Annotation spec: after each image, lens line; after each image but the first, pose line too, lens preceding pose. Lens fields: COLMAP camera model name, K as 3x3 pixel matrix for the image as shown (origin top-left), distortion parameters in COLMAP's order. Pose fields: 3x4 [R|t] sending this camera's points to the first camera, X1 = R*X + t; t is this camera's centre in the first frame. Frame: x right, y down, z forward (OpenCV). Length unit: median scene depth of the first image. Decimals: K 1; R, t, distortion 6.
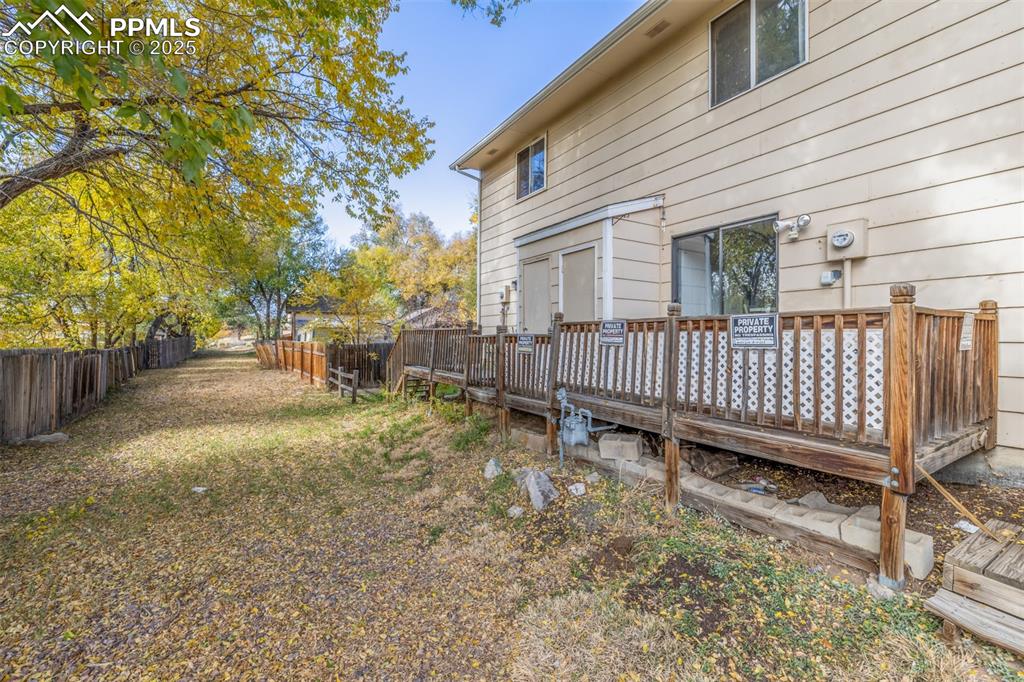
lens RADIAL K [[429.1, 0, 512.3], [0, 429.1, 336.7], [0, 0, 1]] dist [-0.000645, 0.000240]
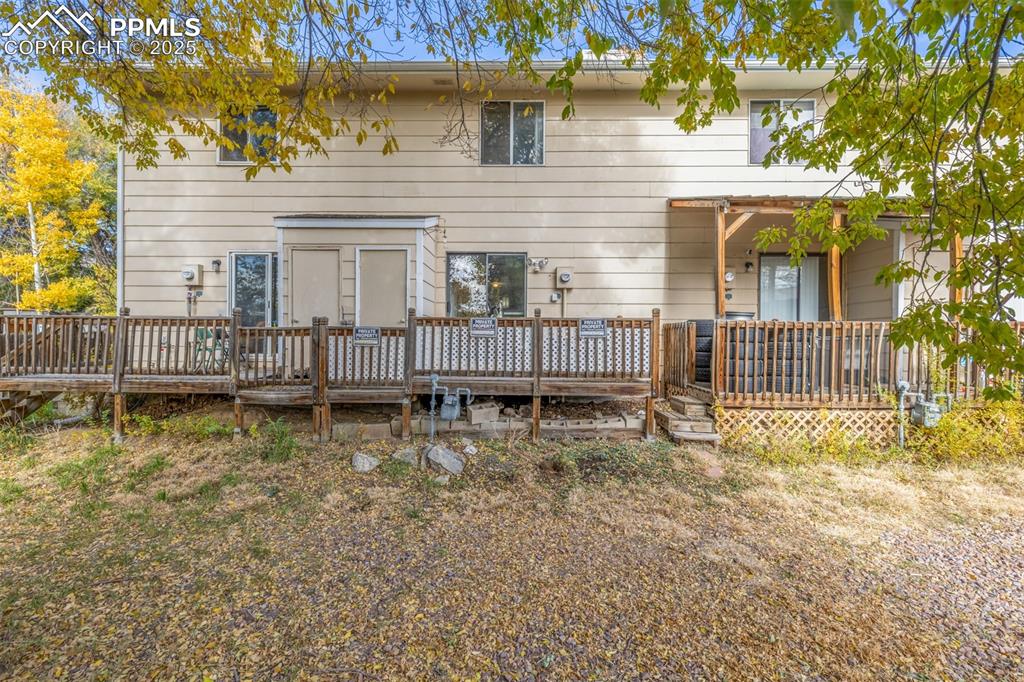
lens RADIAL K [[429.1, 0, 512.1], [0, 429.1, 340.1], [0, 0, 1]] dist [-0.000645, 0.000240]
pose [[0.544147, -0.006936, 0.838961, -0.792515], [-0.006100, 0.999907, 0.012223, 0.013158], [-0.838968, -0.011769, 0.544054, 0.201553]]
